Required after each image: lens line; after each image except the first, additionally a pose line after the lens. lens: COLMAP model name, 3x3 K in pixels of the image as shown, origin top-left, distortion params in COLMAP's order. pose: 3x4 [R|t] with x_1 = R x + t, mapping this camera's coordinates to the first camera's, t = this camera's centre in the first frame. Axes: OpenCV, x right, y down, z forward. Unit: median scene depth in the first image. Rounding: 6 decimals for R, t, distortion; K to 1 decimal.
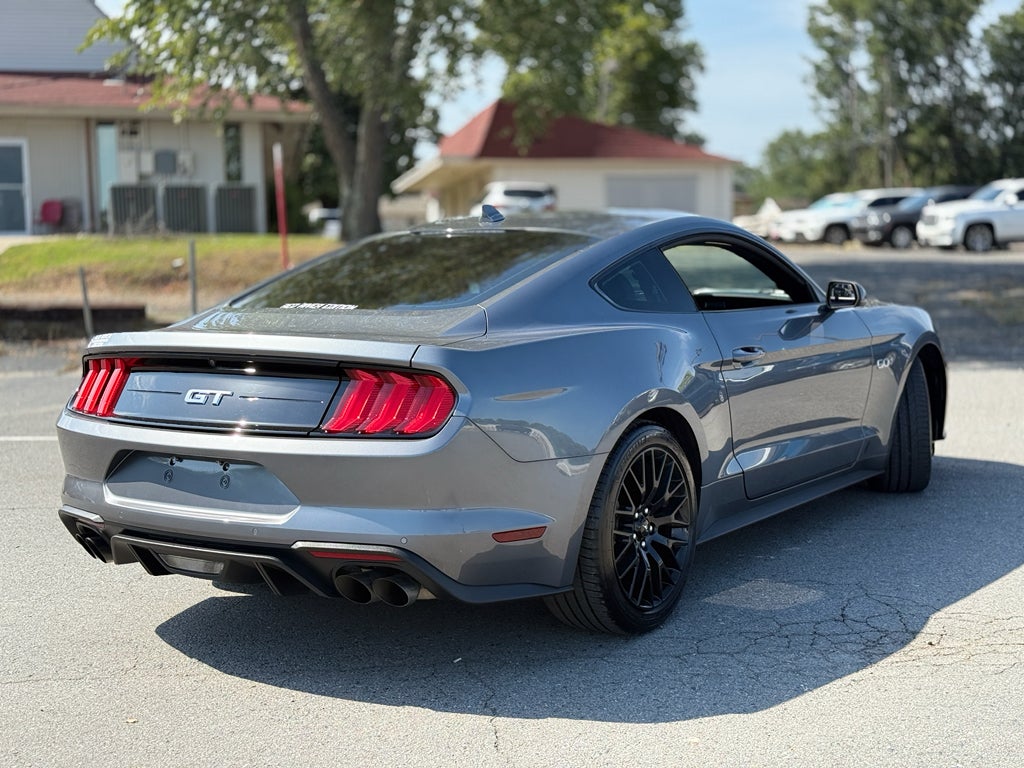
lens RADIAL K [[1427.1, 0, 514.4], [0, 1427.1, 368.5], [0, 0, 1]] dist [0.131760, -0.112407]
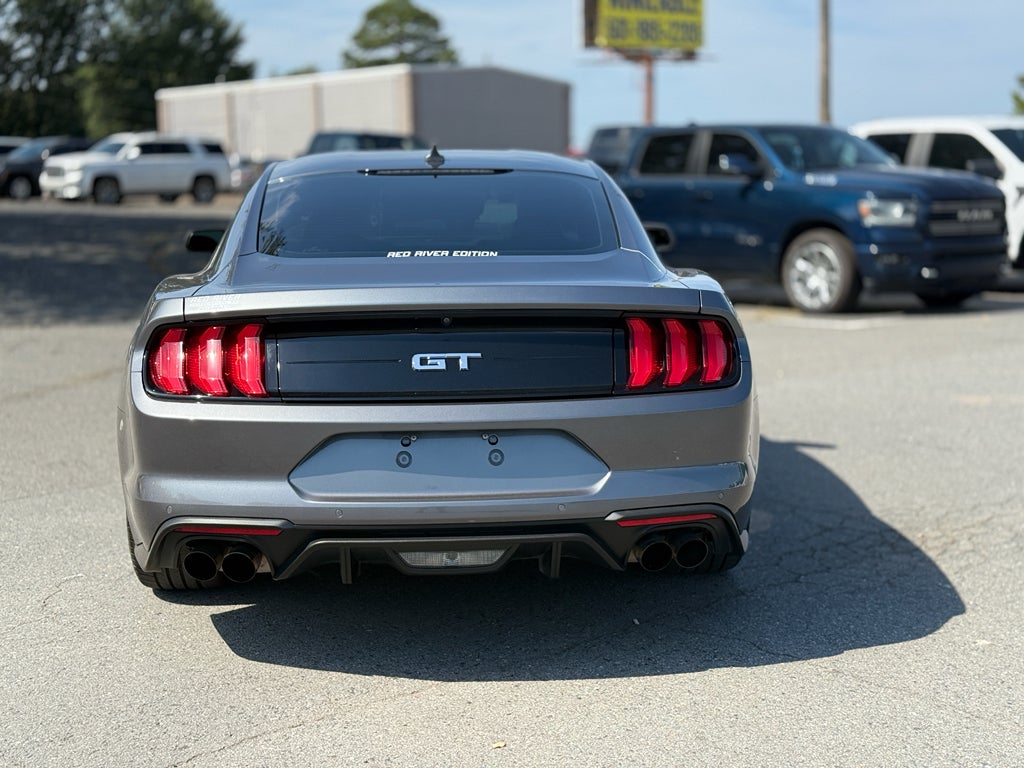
lens RADIAL K [[1430.5, 0, 512.0], [0, 1430.5, 384.0], [0, 0, 1]] dist [0.058330, 0.150909]
pose [[0.788462, -0.072696, 0.610772, -0.101271], [0.046773, 0.997202, 0.058310, -0.002112], [-0.613302, -0.017408, 0.789657, 0.045064]]
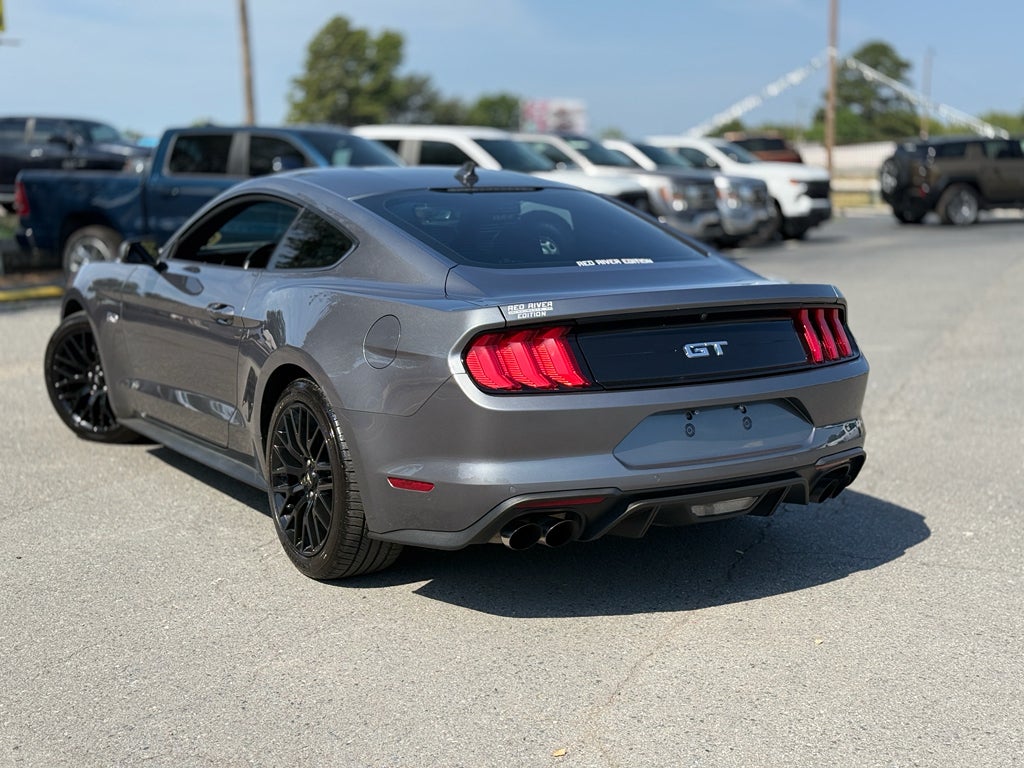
lens RADIAL K [[1430.5, 0, 512.0], [0, 1430.5, 384.0], [0, 0, 1]] dist [0.058330, 0.150909]
pose [[0.404362, -0.114770, 0.907369, -0.177182], [0.073320, 0.992970, 0.092923, -0.009113], [-0.911655, 0.028954, 0.409935, 0.101723]]
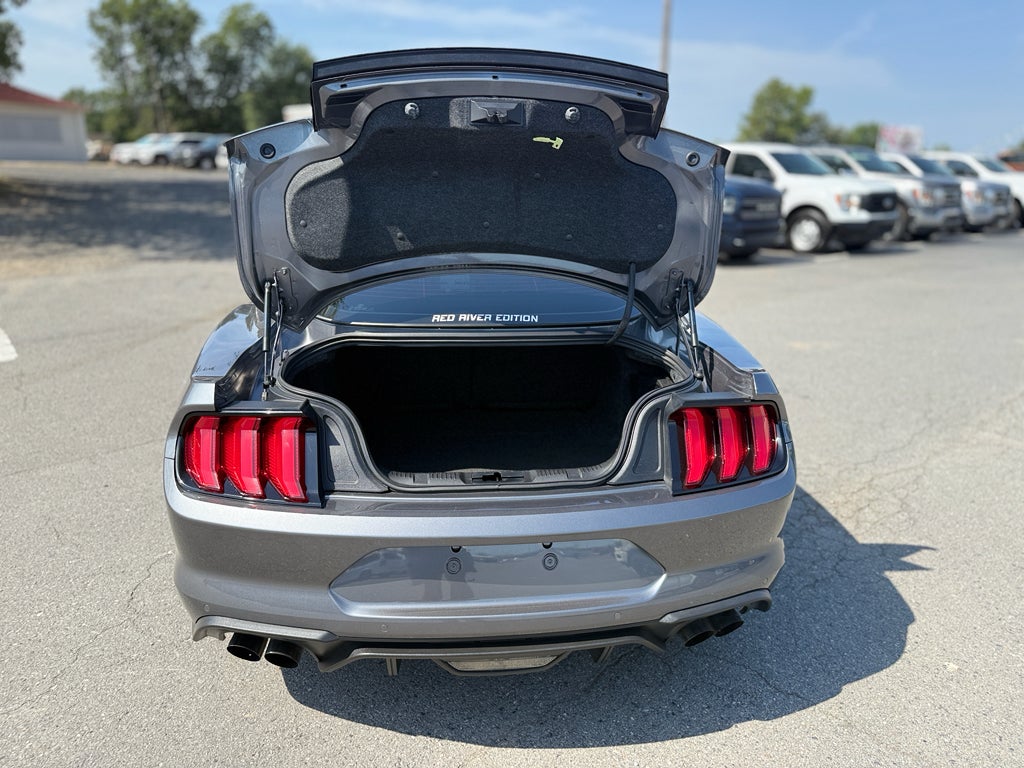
lens RADIAL K [[725.6, 0, 512.0], [0, 725.6, 384.0], [0, 0, 1]] dist [0.034748, -0.055338]
pose [[0.758871, -0.155867, 0.632314, -0.066057], [0.023603, 0.976881, 0.212477, -0.015623], [-0.650813, -0.146318, 0.745005, 0.101836]]
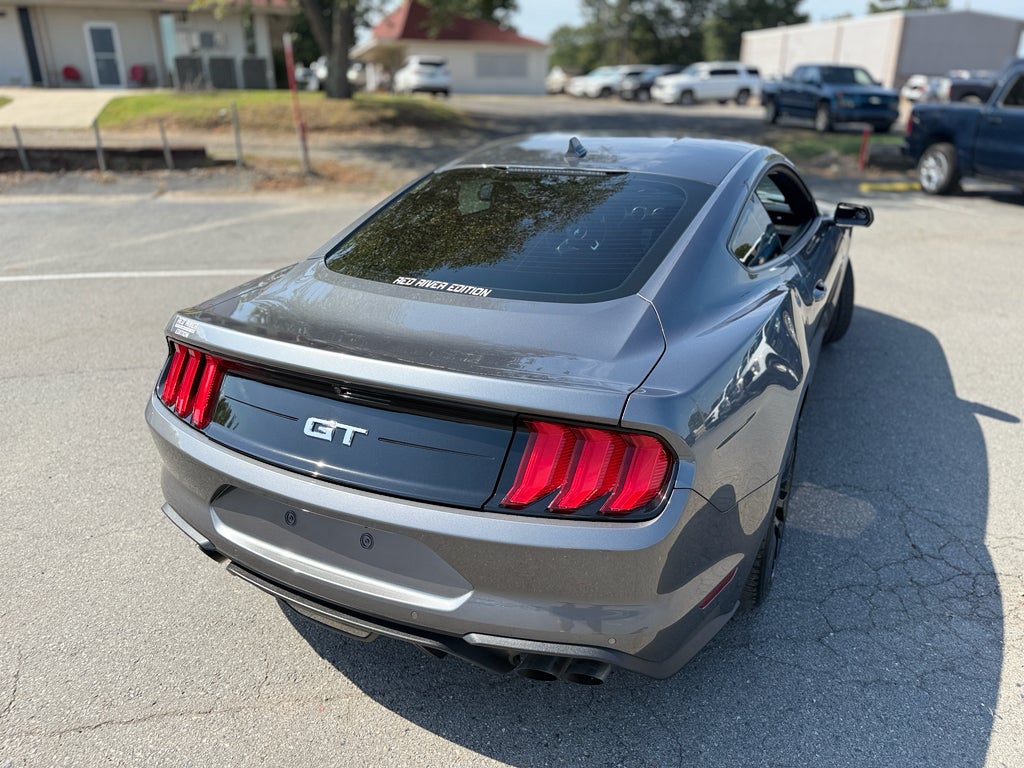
lens RADIAL K [[727.7, 0, 512.0], [0, 727.7, 384.0], [0, 0, 1]] dist [0.040312, -0.074464]
pose [[0.991478, -0.032139, 0.126247, -0.024026], [-0.006040, 0.956708, 0.290987, -0.018192], [-0.130134, -0.289270, 0.948361, 0.087951]]
